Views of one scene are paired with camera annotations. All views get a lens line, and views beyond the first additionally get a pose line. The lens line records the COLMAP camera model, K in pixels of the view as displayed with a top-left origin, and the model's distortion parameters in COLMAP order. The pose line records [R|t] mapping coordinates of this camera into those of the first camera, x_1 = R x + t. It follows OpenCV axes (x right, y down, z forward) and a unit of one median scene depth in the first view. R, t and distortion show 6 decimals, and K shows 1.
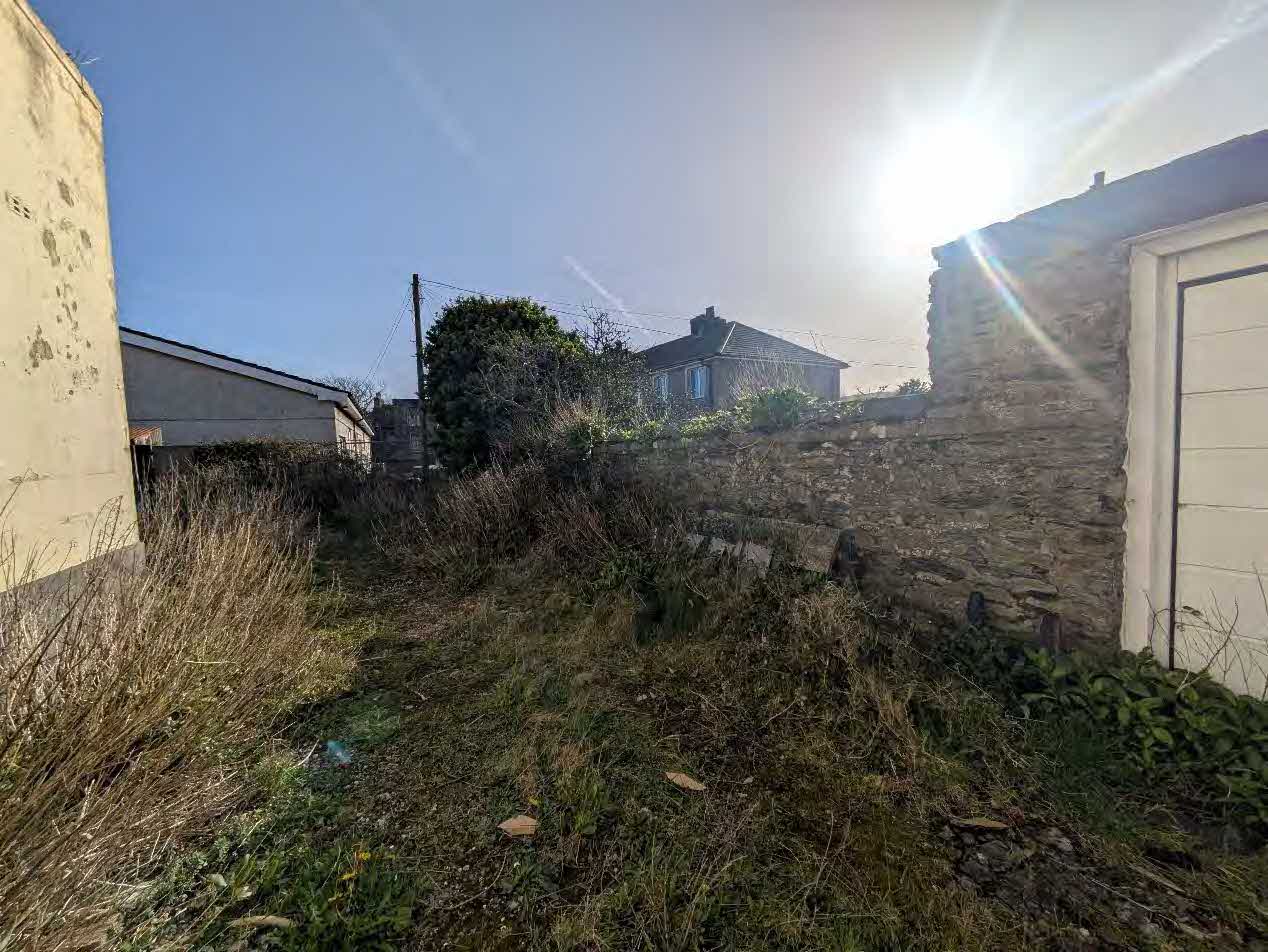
lens RADIAL K [[498.5, 0, 629.1], [0, 498.5, 477.8], [0, 0, 1]] dist [0.002282, 0.000568]
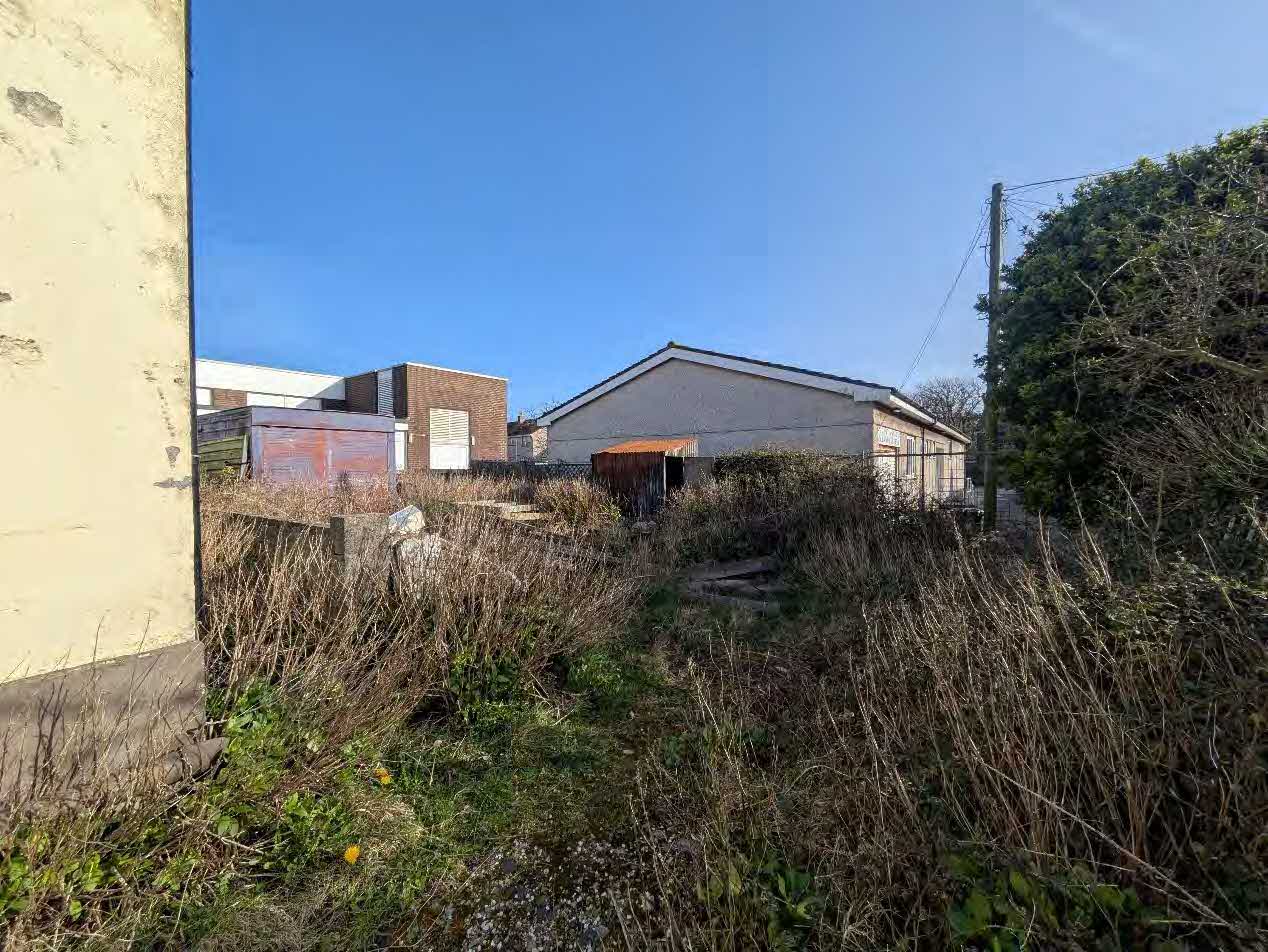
lens RADIAL K [[498.5, 0, 629.1], [0, 498.5, 477.8], [0, 0, 1]] dist [0.002282, 0.000568]
pose [[0.459462, 0.055532, -0.886460, -0.070556], [-0.065992, 0.997419, 0.028279, -0.033366], [0.885742, 0.045506, 0.461941, 0.334251]]
